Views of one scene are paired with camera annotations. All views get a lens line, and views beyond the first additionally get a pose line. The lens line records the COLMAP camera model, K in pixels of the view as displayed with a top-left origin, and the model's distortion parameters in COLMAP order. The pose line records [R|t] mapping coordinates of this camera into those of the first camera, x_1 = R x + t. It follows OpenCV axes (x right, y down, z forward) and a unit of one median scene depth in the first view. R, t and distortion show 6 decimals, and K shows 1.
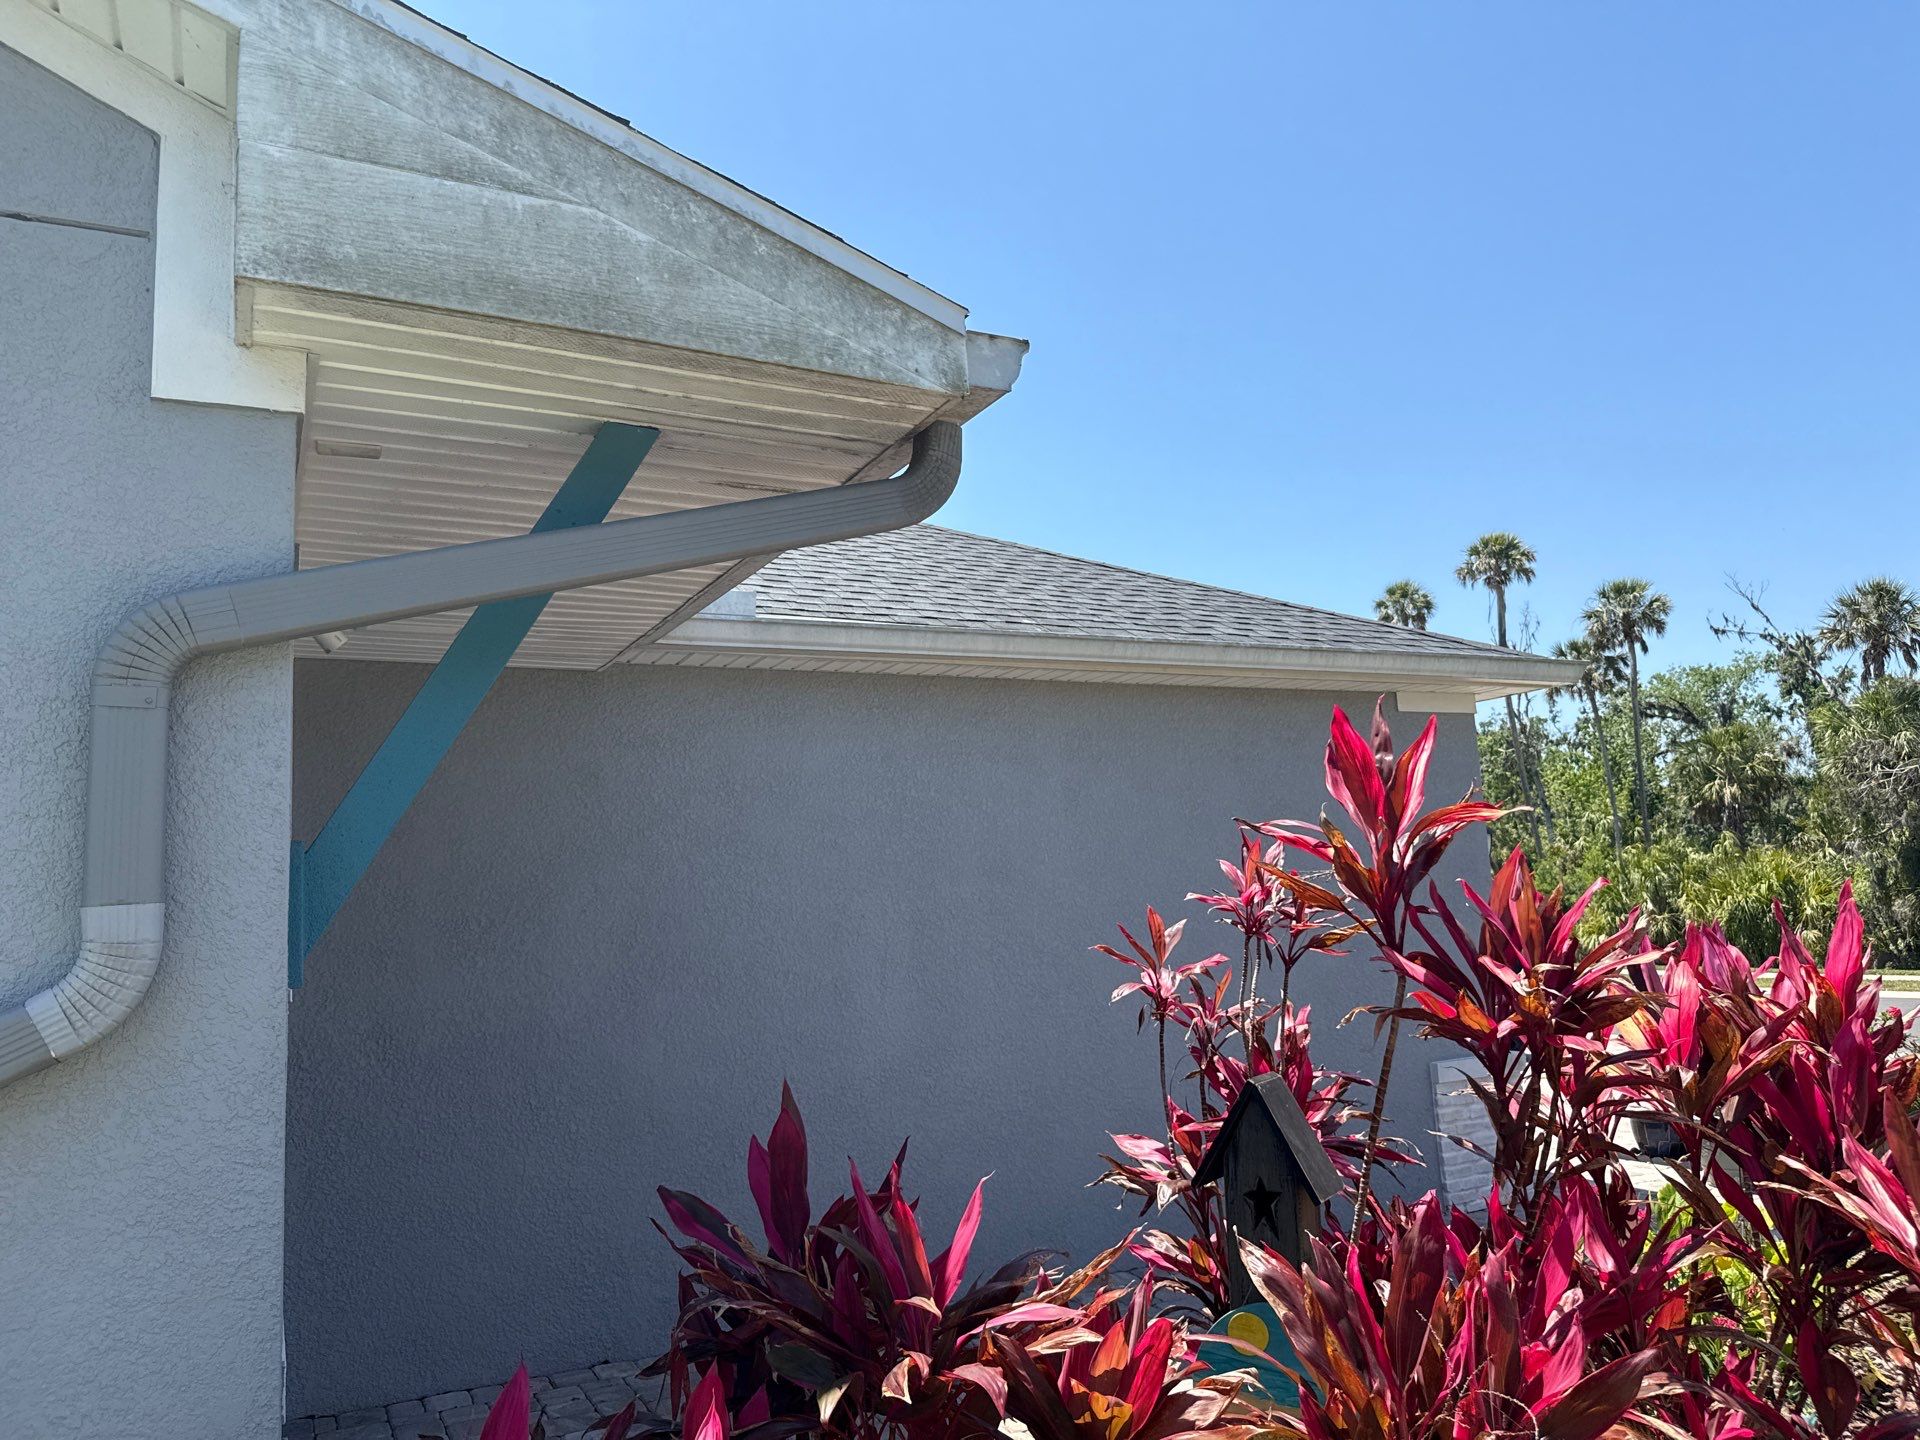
lens RADIAL K [[1374.5, 0, 952.7], [0, 1374.5, 708.9], [0, 0, 1]] dist [0.004096, -0.021720]
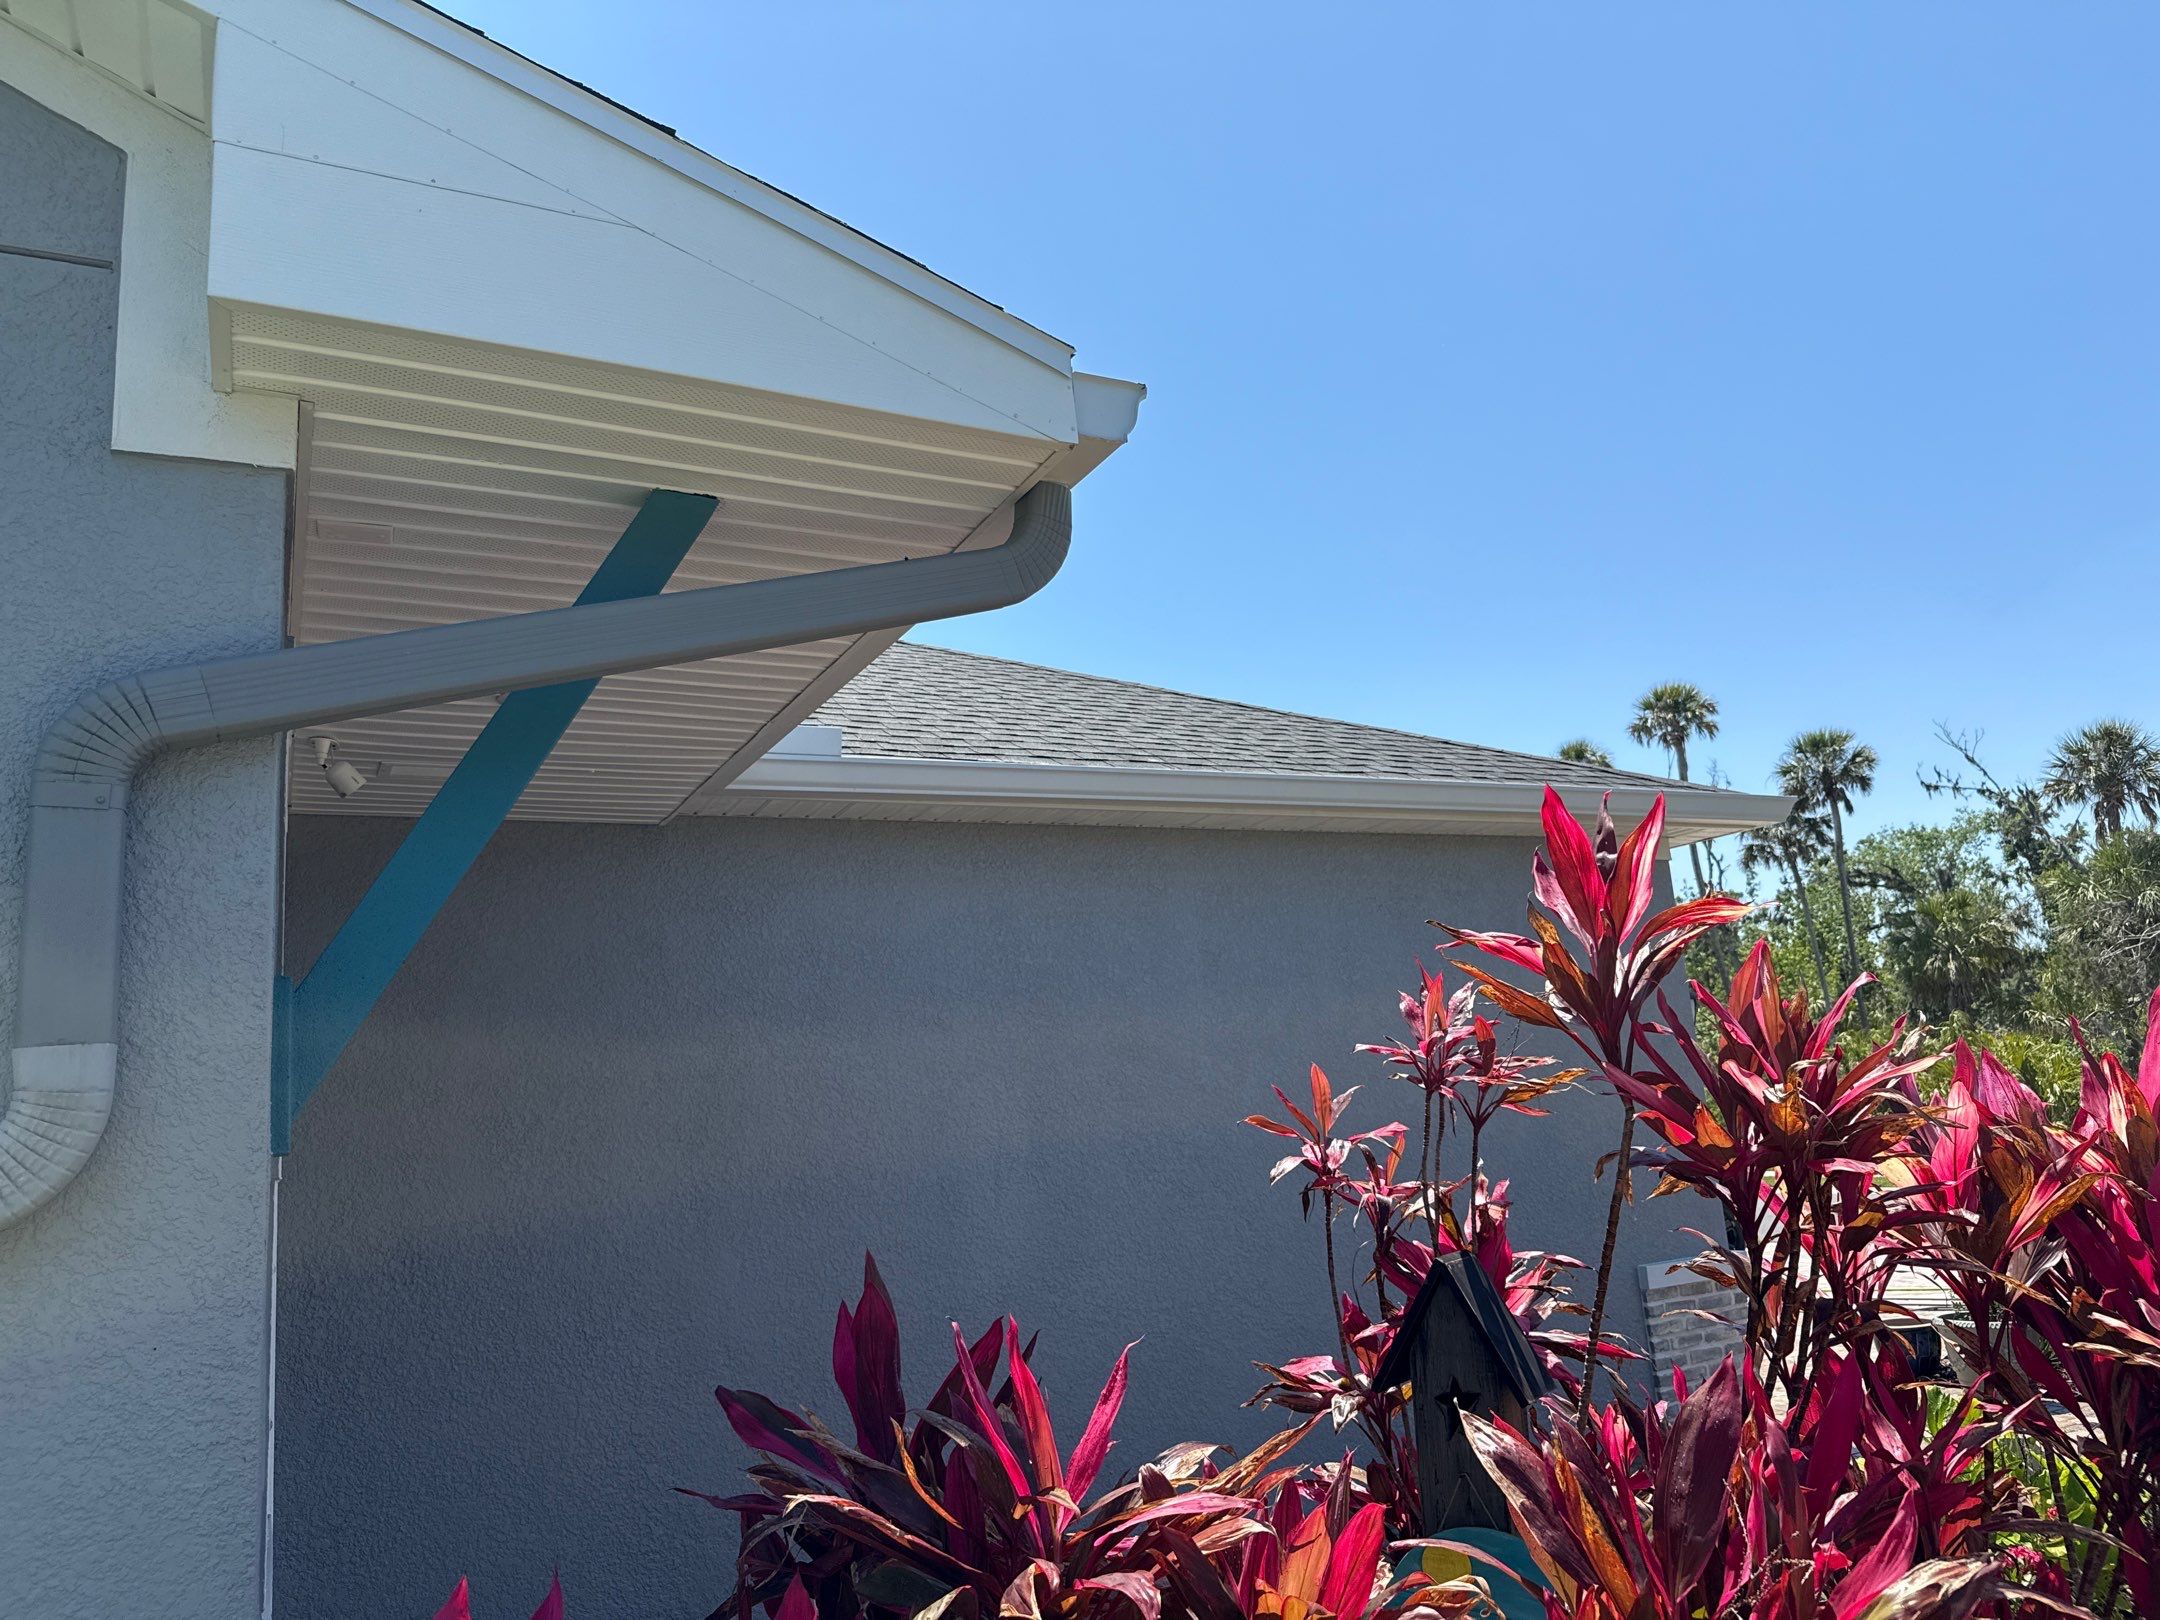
lens RADIAL K [[1546.3, 0, 1073.0], [0, 1546.3, 809.0], [0, 0, 1]] dist [0.004096, -0.021720]
pose [[0.999625, -0.027281, 0.002241, 0.000053], [0.027366, 0.997791, -0.060530, 0.057482], [-0.000584, 0.060568, 0.998164, 0.054573]]
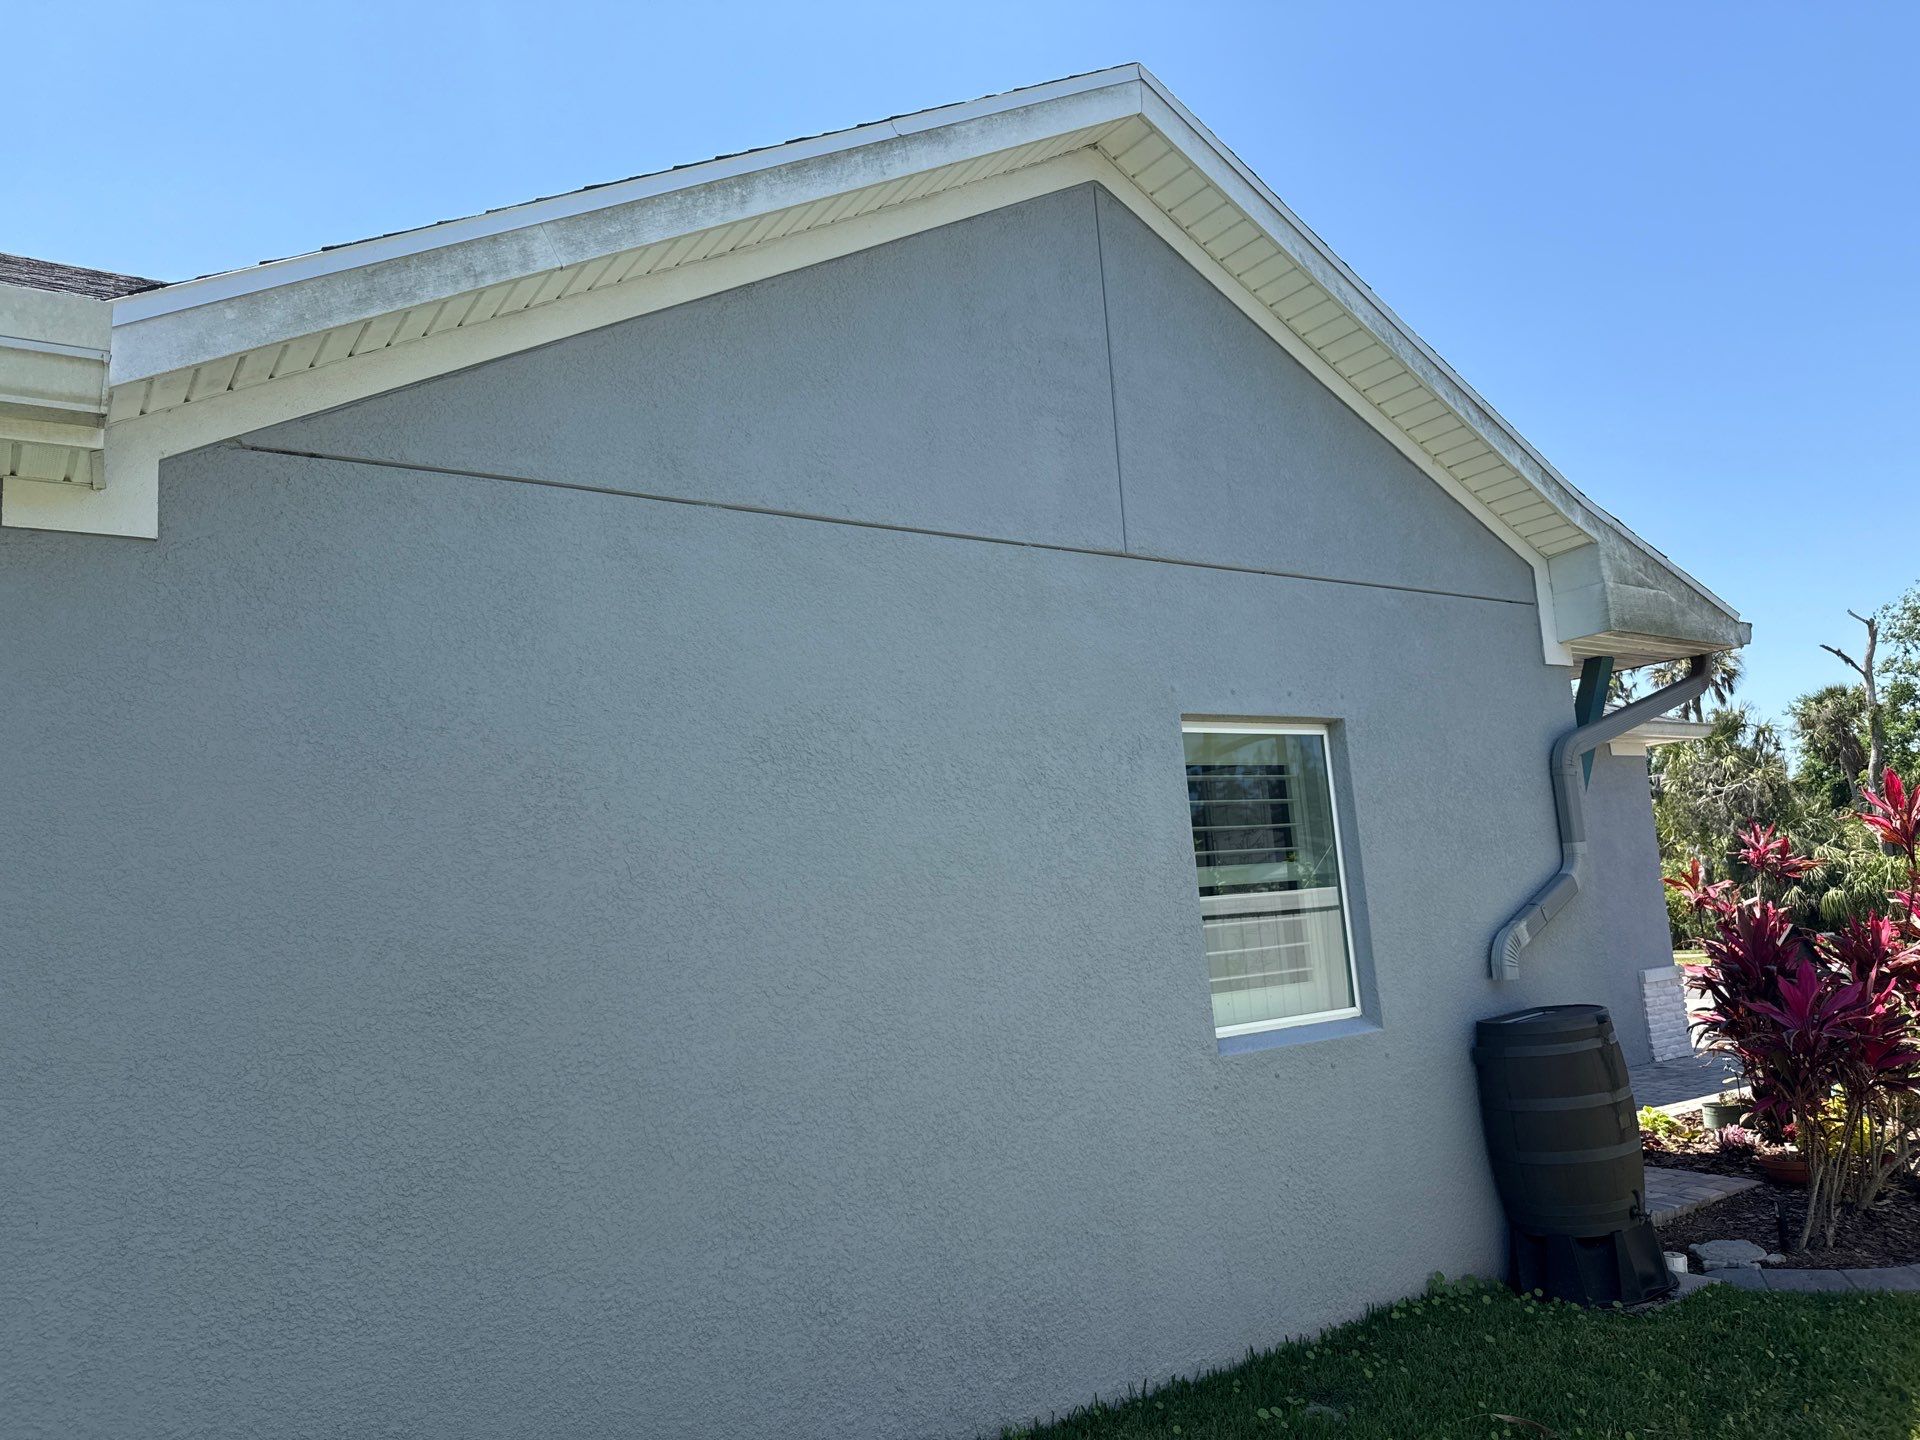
lens RADIAL K [[1374.5, 0, 952.0], [0, 1374.5, 719.8], [0, 0, 1]] dist [0.004096, -0.021720]
pose [[0.990899, -0.008292, 0.134355, -1.862939], [0.010152, 0.999862, -0.013165, -0.076888], [-0.134228, 0.014409, 0.990846, -1.393416]]
